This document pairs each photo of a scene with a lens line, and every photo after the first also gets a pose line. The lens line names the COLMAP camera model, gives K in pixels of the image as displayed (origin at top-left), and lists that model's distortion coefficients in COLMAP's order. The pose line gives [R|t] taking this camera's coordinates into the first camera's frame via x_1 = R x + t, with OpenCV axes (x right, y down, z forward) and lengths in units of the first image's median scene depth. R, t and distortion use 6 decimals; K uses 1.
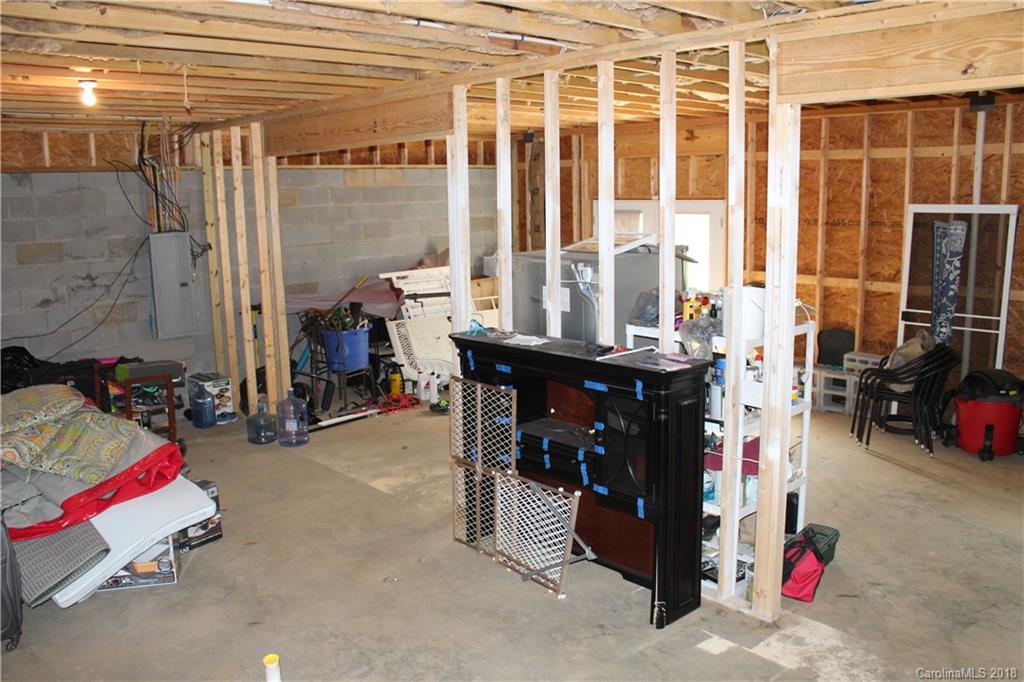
lens RADIAL K [[849.1, 0, 506.7], [0, 849.1, 348.8], [0, 0, 1]] dist [-0.171826, 0.158644]
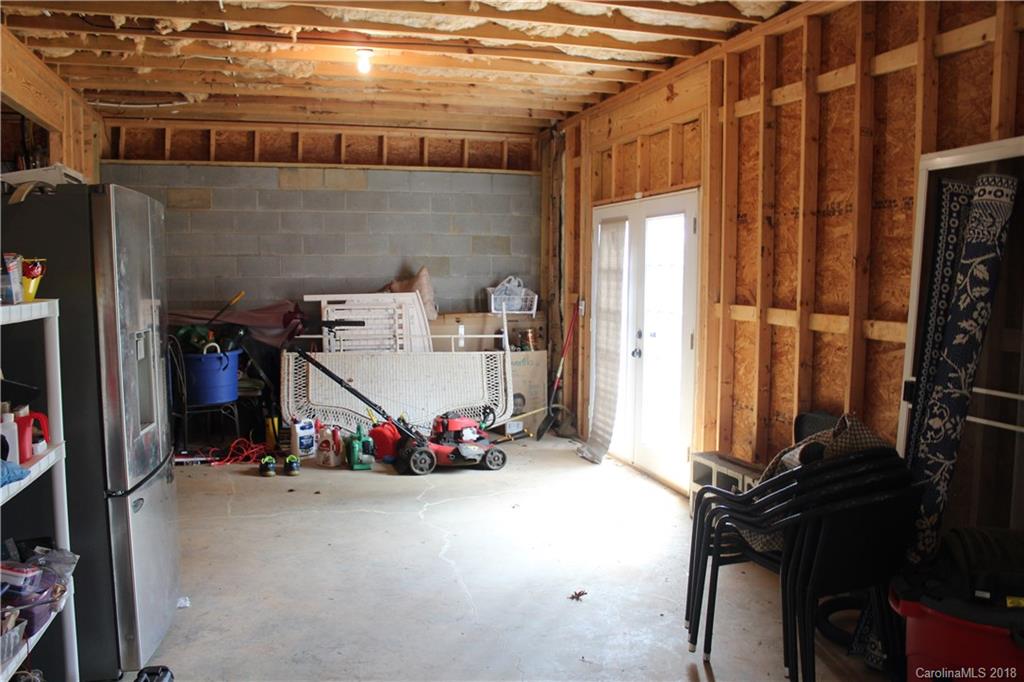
lens RADIAL K [[849.1, 0, 506.7], [0, 849.1, 348.8], [0, 0, 1]] dist [-0.171826, 0.158644]
pose [[0.894238, 0.066774, -0.442584, 0.455632], [-0.105098, 0.992489, -0.062610, -0.009854], [0.435079, 0.102503, 0.894539, 0.448909]]
